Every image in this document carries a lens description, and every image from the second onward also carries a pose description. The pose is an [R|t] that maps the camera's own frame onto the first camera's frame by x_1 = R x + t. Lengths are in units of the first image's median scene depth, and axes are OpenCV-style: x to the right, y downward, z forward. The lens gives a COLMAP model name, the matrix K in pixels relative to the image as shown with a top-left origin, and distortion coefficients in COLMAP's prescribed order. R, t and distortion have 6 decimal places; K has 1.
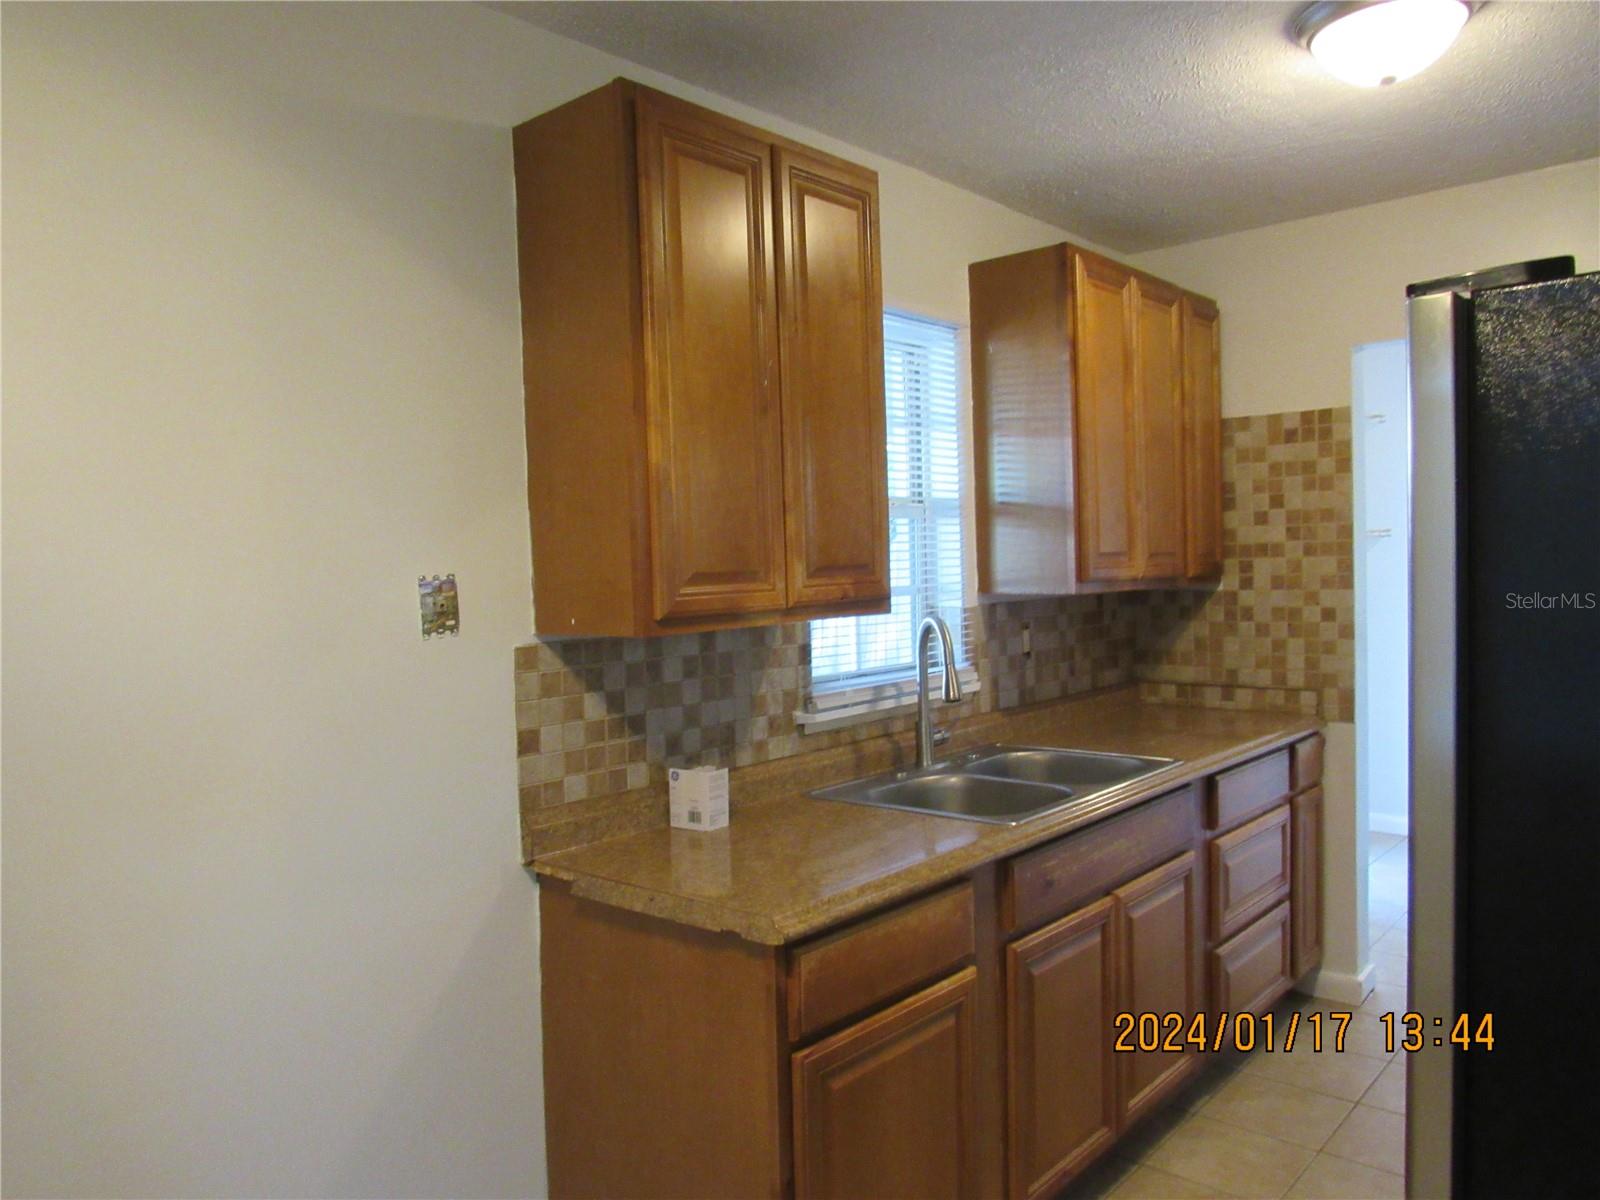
lens RADIAL K [[1131.2, 0, 807.7], [0, 1131.2, 600.4], [0, 0, 1]] dist [-0.059745, 0.051593]
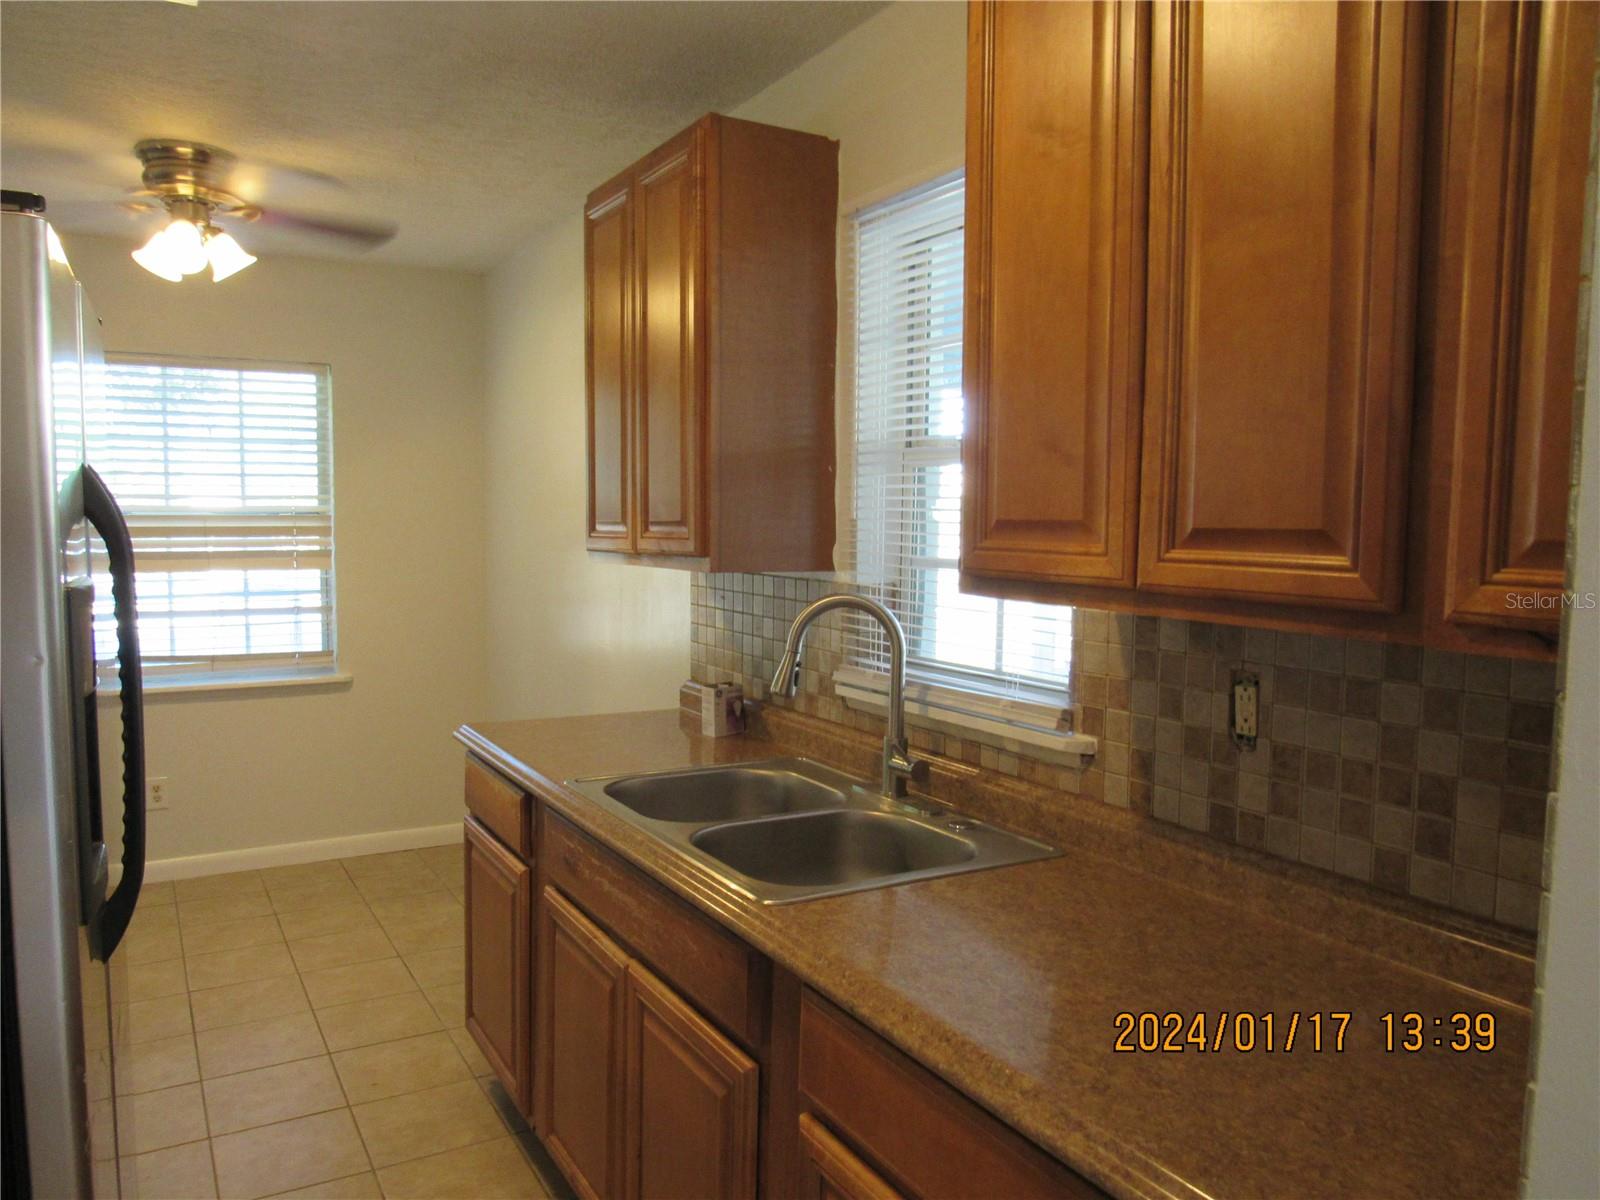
lens RADIAL K [[1131.2, 0, 807.7], [0, 1131.2, 600.4], [0, 0, 1]] dist [-0.059745, 0.051593]
pose [[-0.321833, 0.098755, -0.941632, 0.698589], [-0.024874, 0.993320, 0.112678, -0.057504], [0.946470, 0.059686, -0.317226, 1.001992]]
